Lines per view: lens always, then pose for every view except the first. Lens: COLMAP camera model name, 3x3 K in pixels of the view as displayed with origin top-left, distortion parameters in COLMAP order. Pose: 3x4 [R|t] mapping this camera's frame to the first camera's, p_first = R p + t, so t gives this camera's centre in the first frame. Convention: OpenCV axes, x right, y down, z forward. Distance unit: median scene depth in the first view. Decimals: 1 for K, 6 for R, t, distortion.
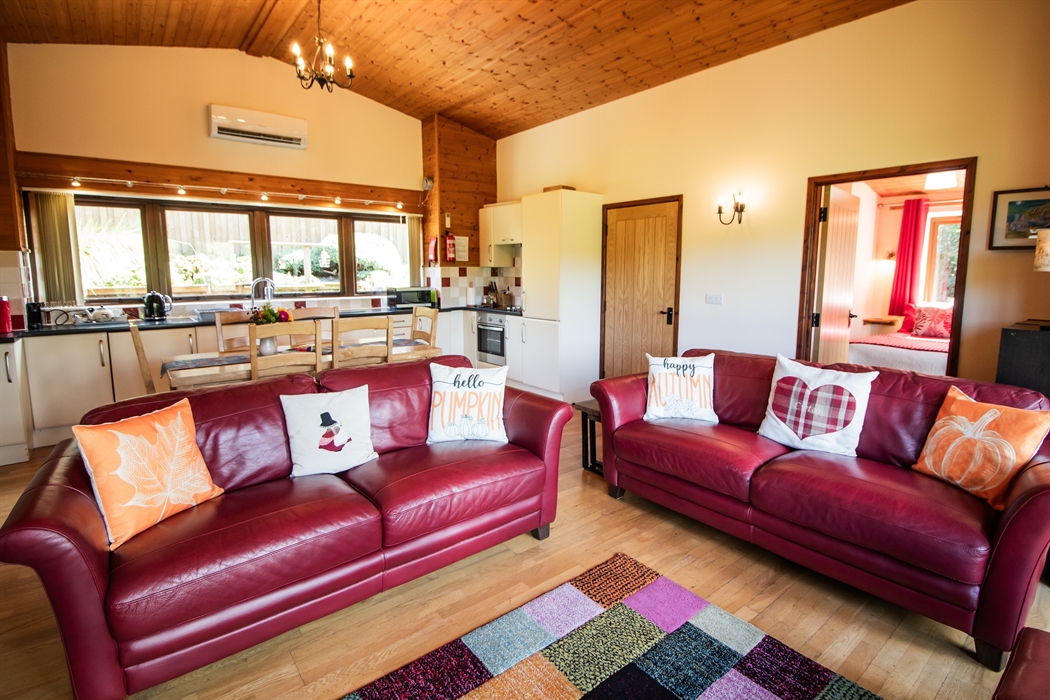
lens RADIAL K [[511.2, 0, 536.9], [0, 511.2, 331.5], [0, 0, 1]] dist [0.000032, -0.015489]
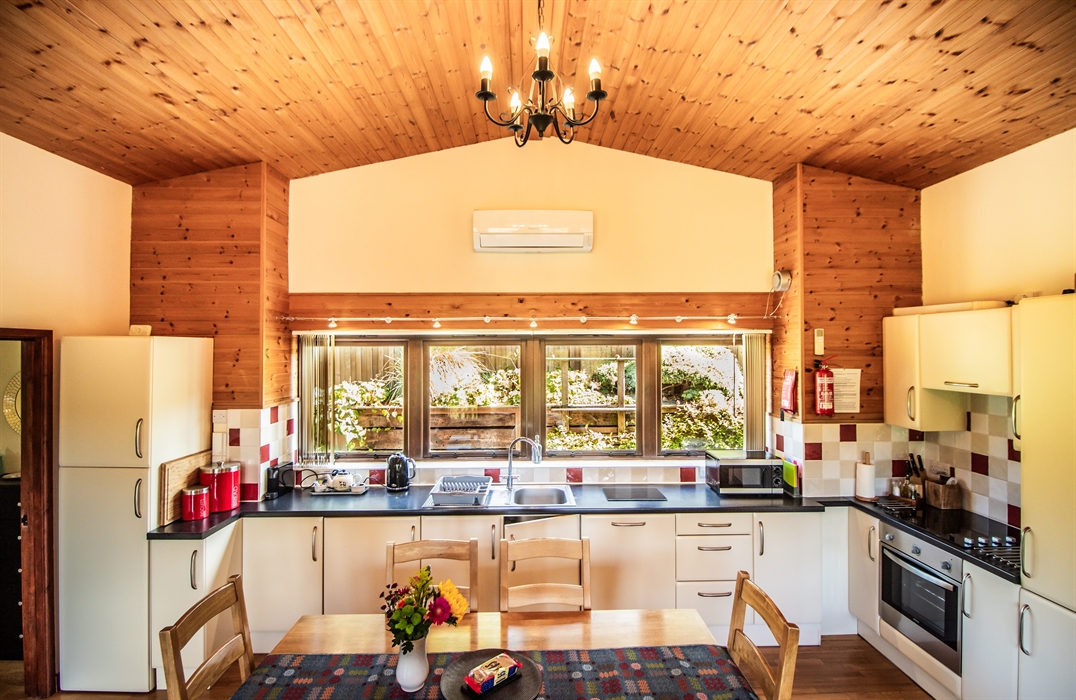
lens RADIAL K [[513.2, 0, 528.2], [0, 513.2, 347.7], [0, 0, 1]] dist [-0.014386, -0.000939]
pose [[0.783061, -0.007015, -0.621906, -0.077184], [-0.071916, 0.992208, -0.101743, -0.133342], [0.617773, 0.124396, 0.776455, 0.374661]]
